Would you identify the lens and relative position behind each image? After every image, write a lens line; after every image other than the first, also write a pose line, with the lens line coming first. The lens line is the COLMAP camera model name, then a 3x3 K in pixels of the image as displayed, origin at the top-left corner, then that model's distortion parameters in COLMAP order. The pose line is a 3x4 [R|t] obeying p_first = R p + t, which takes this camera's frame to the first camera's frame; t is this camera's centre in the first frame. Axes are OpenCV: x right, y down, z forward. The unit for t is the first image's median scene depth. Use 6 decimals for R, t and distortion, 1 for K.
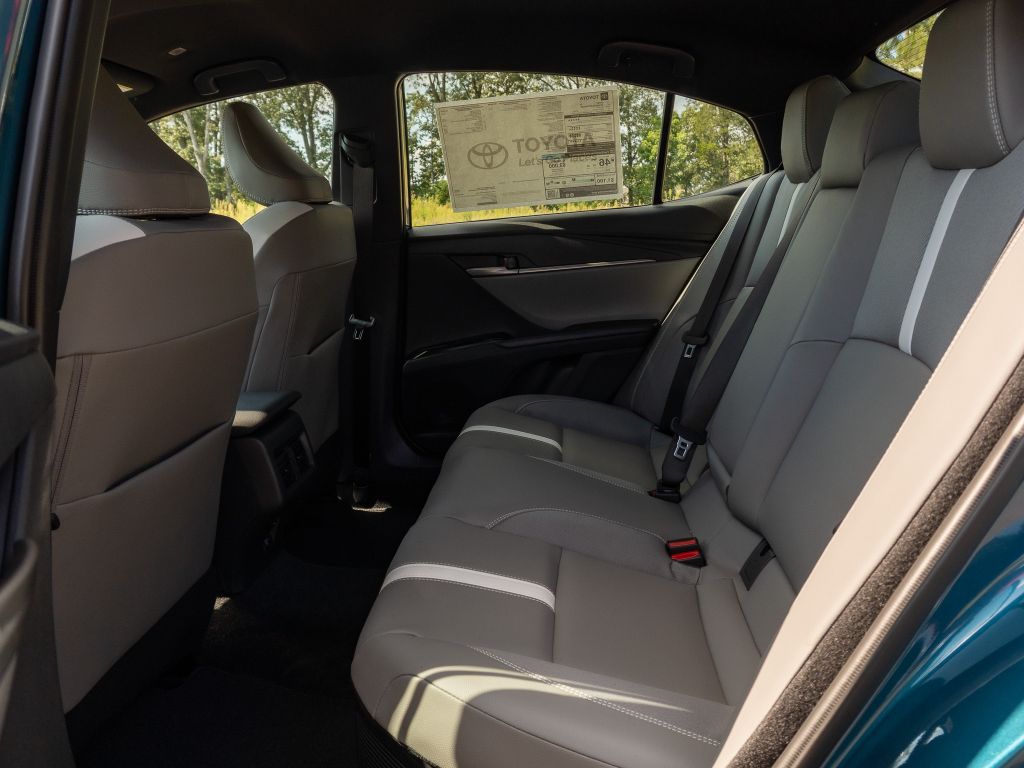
lens RADIAL K [[830.2, 0, 511.7], [0, 830.2, 383.1], [0, 0, 1]] dist [-0.021561, 0.006701]
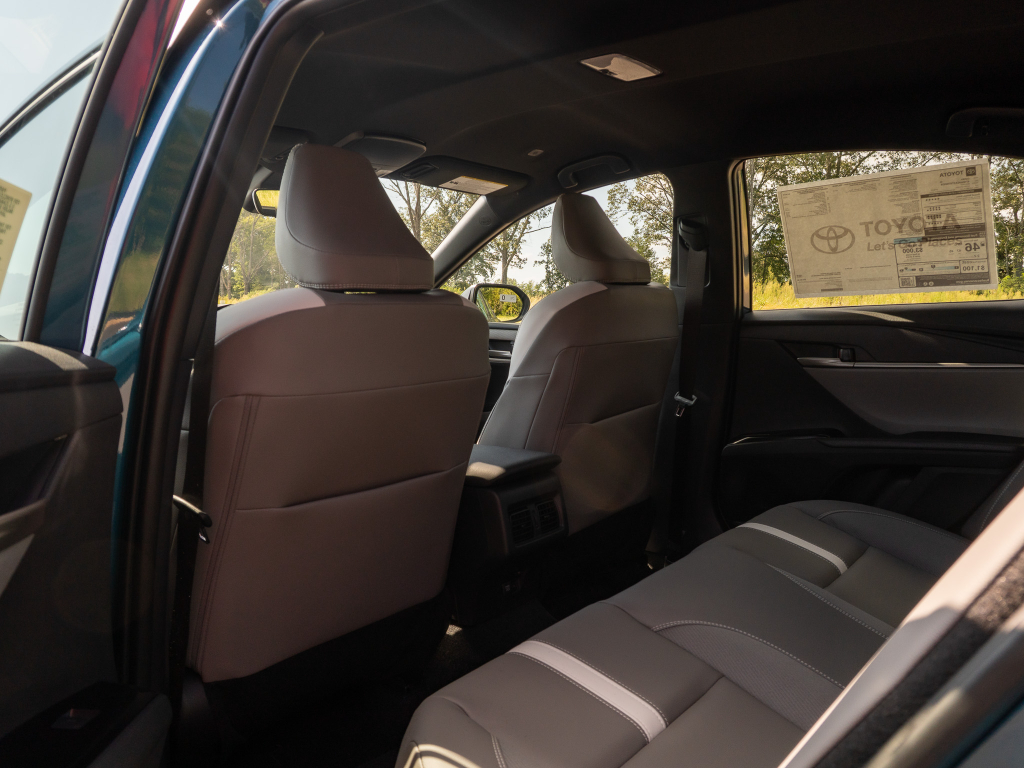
lens RADIAL K [[776.8, 0, 514.5], [0, 776.8, 381.7], [0, 0, 1]] dist [-0.023955, -0.002372]
pose [[0.807559, 0.101877, -0.580921, 0.204380], [-0.150987, 0.987856, -0.036650, -0.029558], [0.570133, 0.117309, 0.813134, 0.104280]]
